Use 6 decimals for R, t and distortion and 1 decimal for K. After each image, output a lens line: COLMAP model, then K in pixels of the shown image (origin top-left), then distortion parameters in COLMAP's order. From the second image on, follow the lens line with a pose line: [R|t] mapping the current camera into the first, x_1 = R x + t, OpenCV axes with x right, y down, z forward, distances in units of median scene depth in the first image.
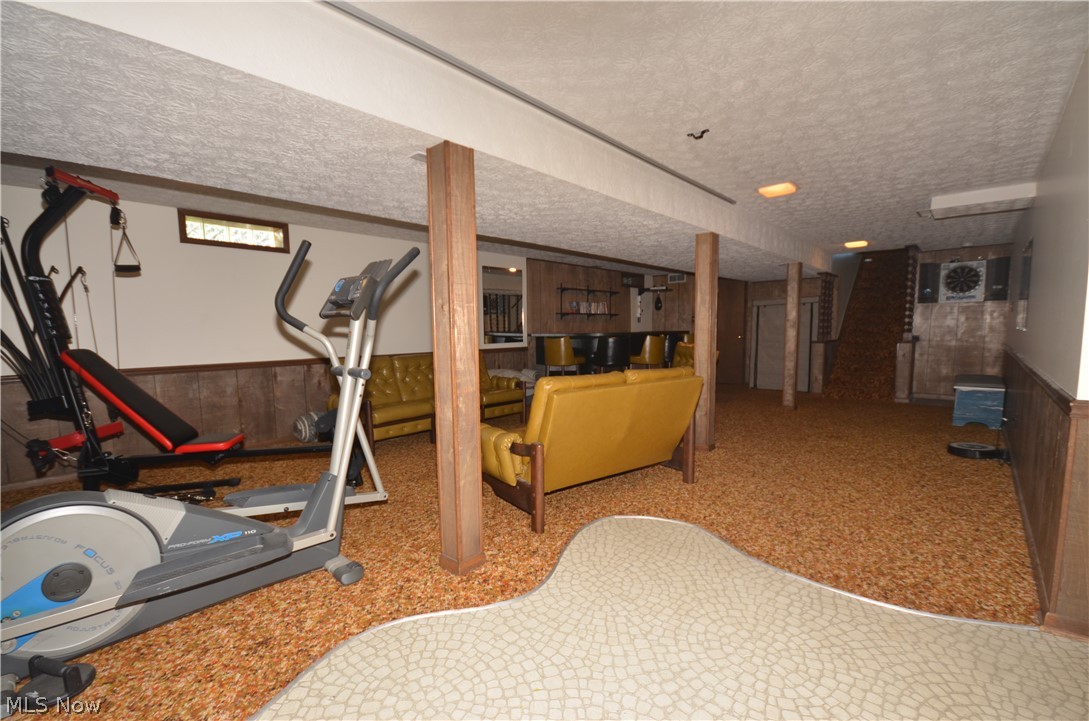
lens RADIAL K [[476.6, 0, 542.0], [0, 476.6, 378.8], [0, 0, 1]] dist [0.020584, -0.017190]
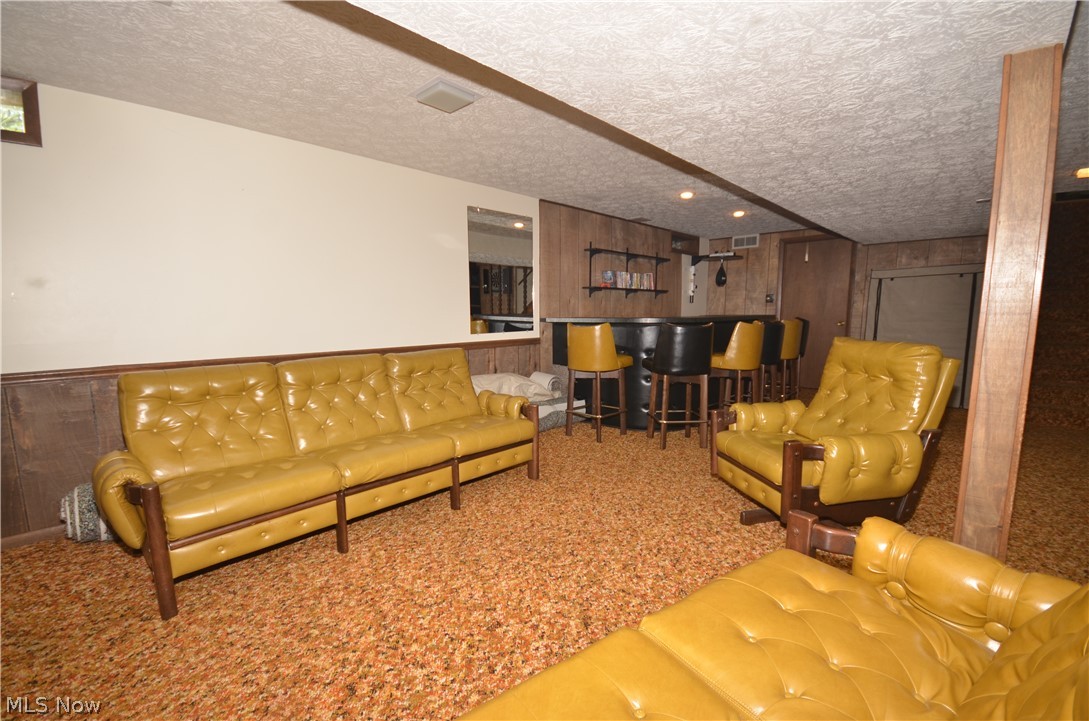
lens RADIAL K [[476.6, 0, 542.0], [0, 476.6, 378.8], [0, 0, 1]] dist [0.020584, -0.017190]
pose [[0.999830, 0.008342, -0.016471, -0.015092], [-0.007761, 0.999357, 0.035002, -0.031570], [0.016753, -0.034868, 0.999252, 0.319359]]
